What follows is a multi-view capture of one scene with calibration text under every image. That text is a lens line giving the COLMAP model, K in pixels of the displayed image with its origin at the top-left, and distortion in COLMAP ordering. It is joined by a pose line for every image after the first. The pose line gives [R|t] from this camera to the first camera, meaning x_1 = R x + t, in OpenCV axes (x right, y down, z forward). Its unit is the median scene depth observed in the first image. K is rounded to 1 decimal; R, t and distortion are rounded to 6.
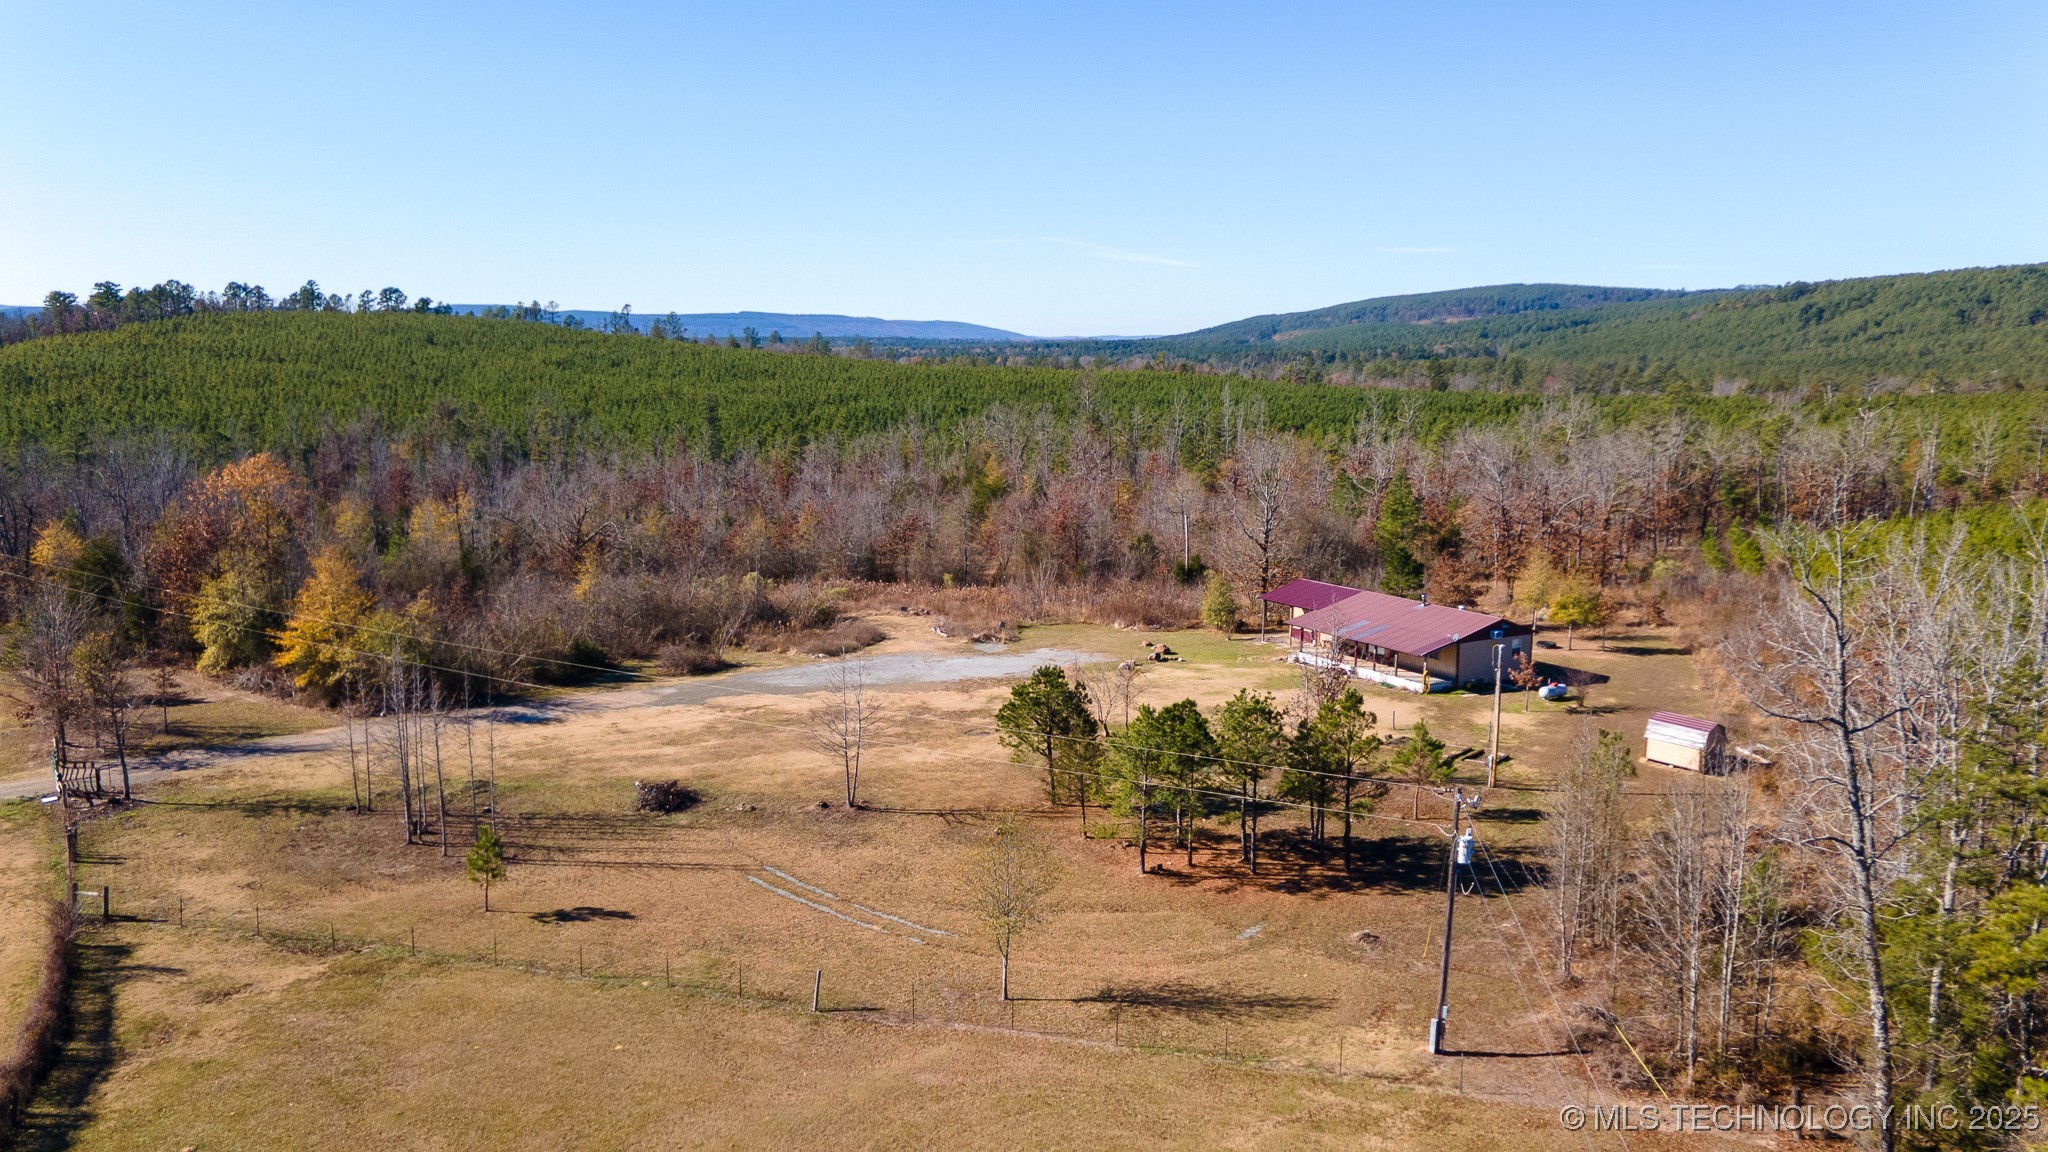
lens RADIAL K [[1481.2, 0, 1006.3], [0, 1481.2, 572.2], [0, 0, 1]] dist [0.034214, 0.027589]
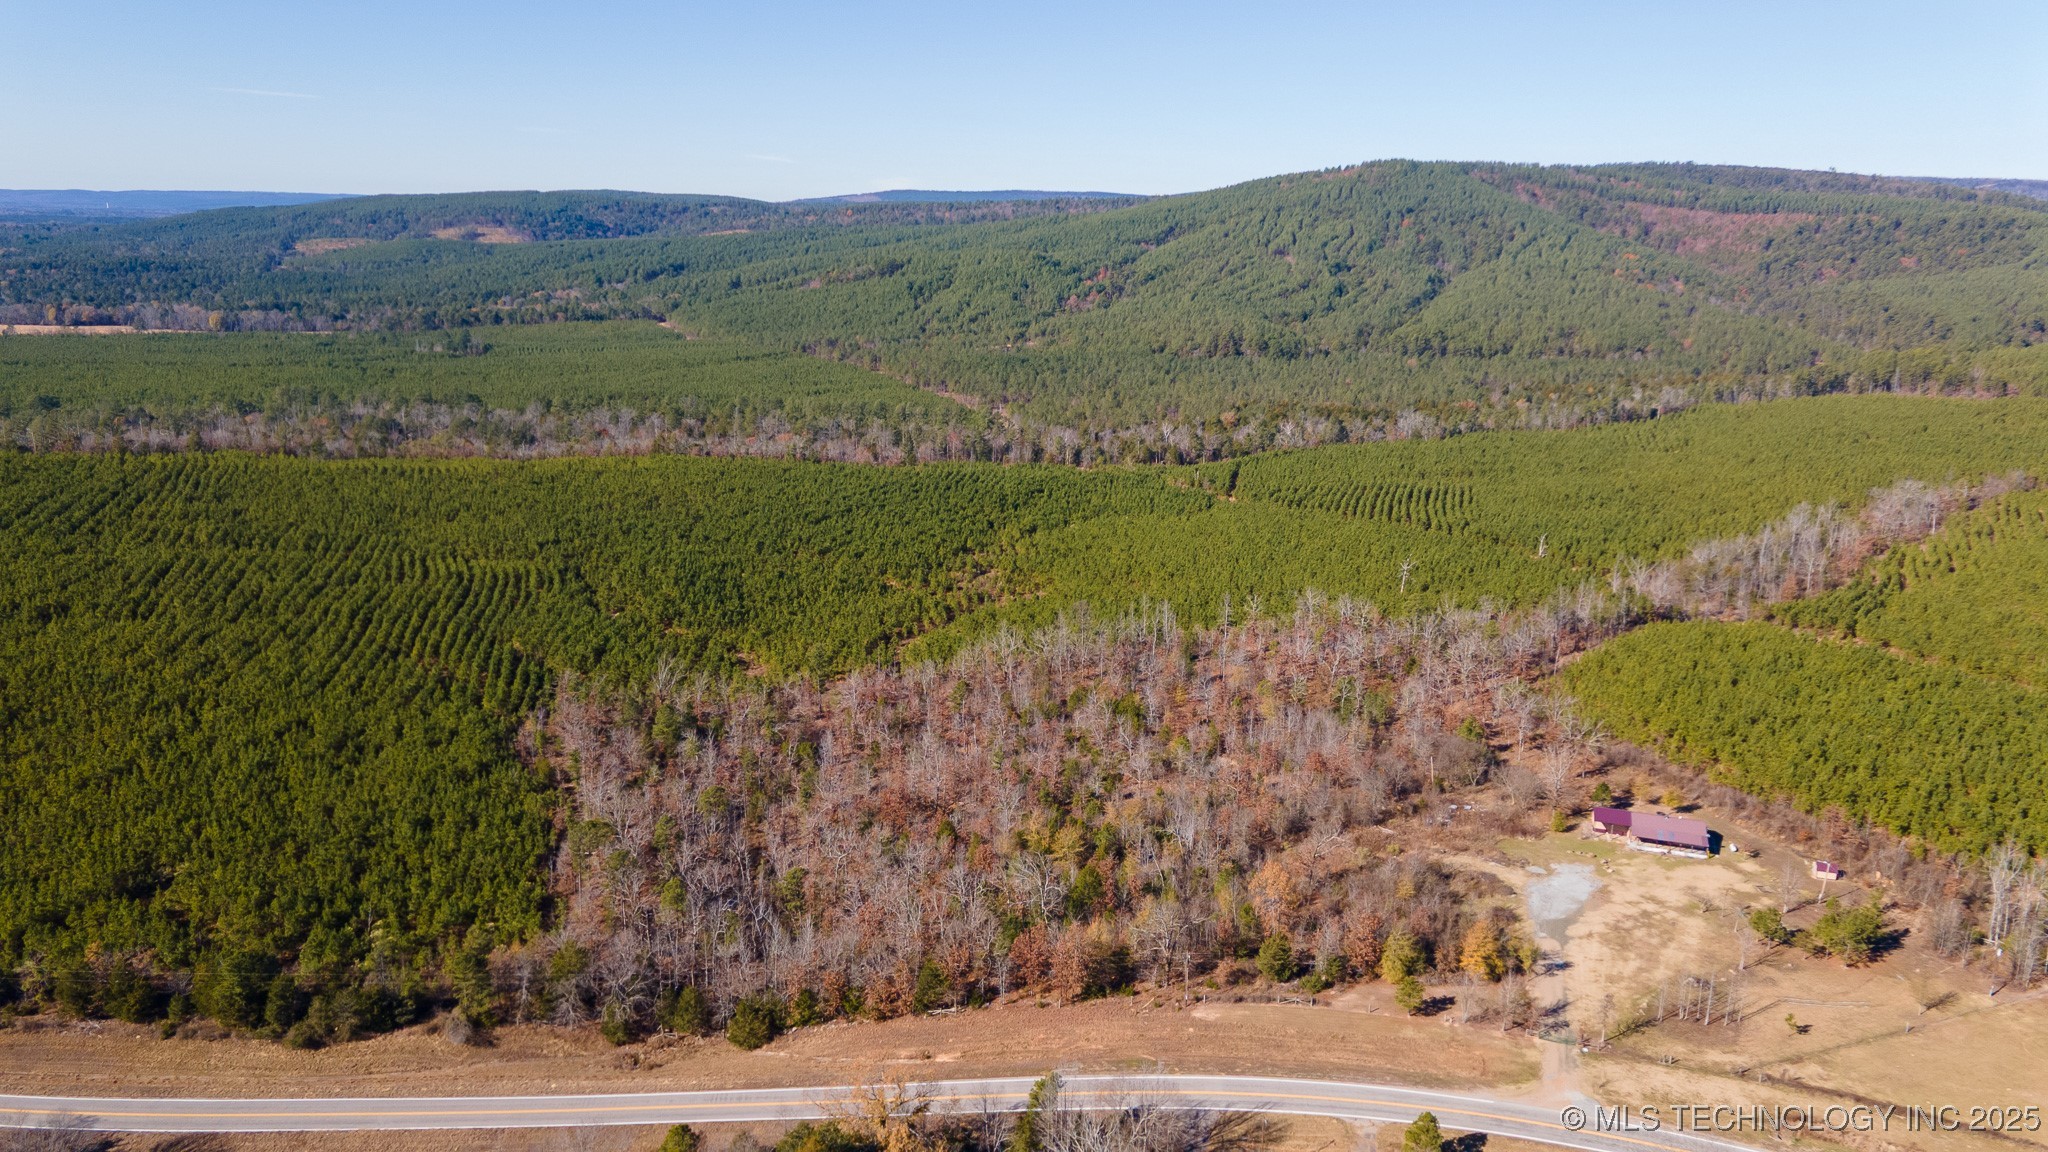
lens RADIAL K [[1481.2, 0, 1005.6], [0, 1481.2, 577.4], [0, 0, 1]] dist [0.034214, 0.027589]
pose [[0.774670, -0.139243, 0.616845, -2.353166], [0.082607, 0.989380, 0.119593, -0.869287], [-0.626947, -0.041689, 0.777946, -0.324460]]
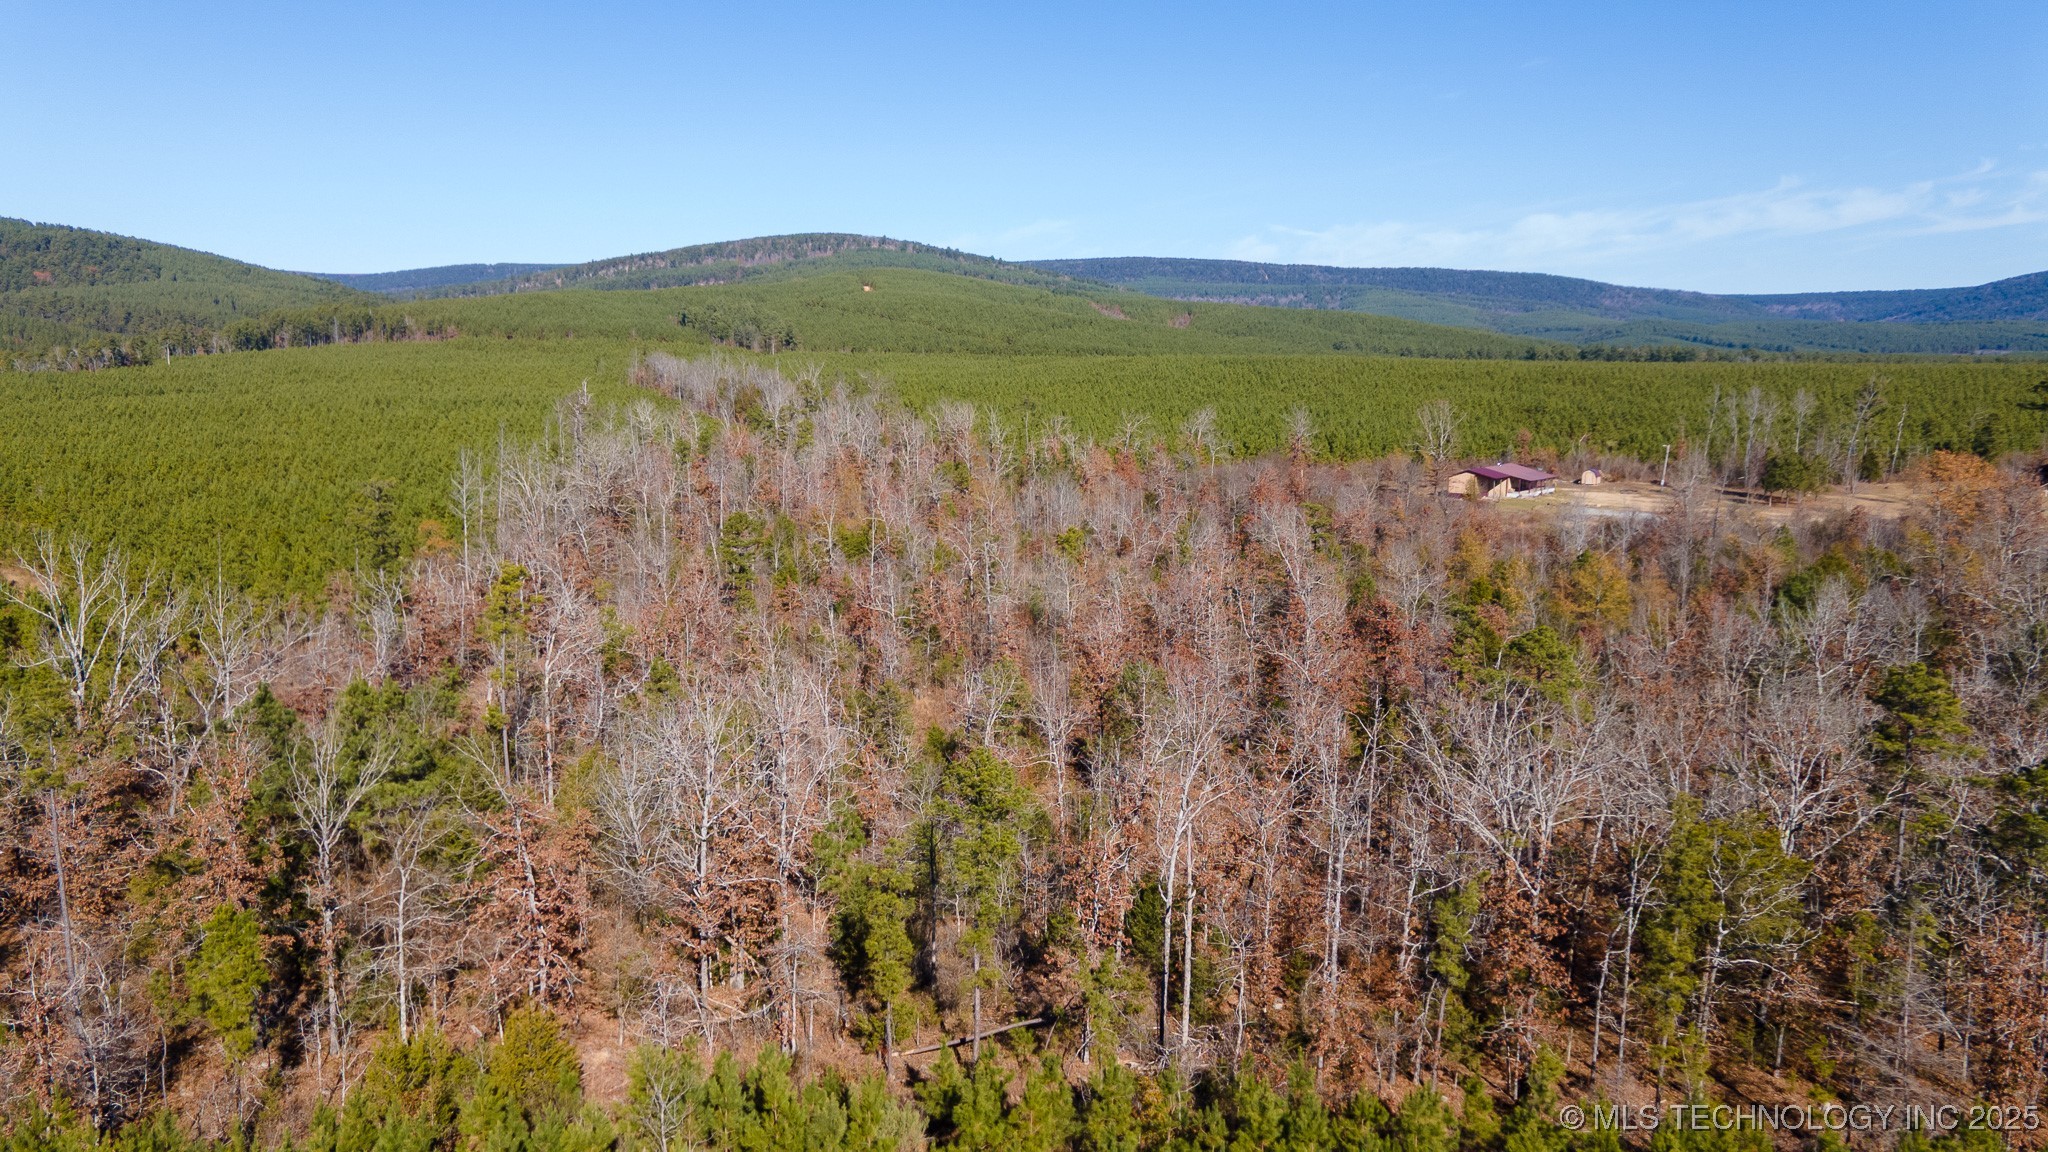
lens RADIAL K [[1481.2, 0, 1009.9], [0, 1481.2, 550.0], [0, 0, 1]] dist [0.034214, 0.027589]
pose [[-0.340656, -0.134757, 0.930481, -1.740824], [0.137964, 0.971797, 0.191250, -0.425961], [-0.930011, 0.193523, -0.312456, 2.633766]]
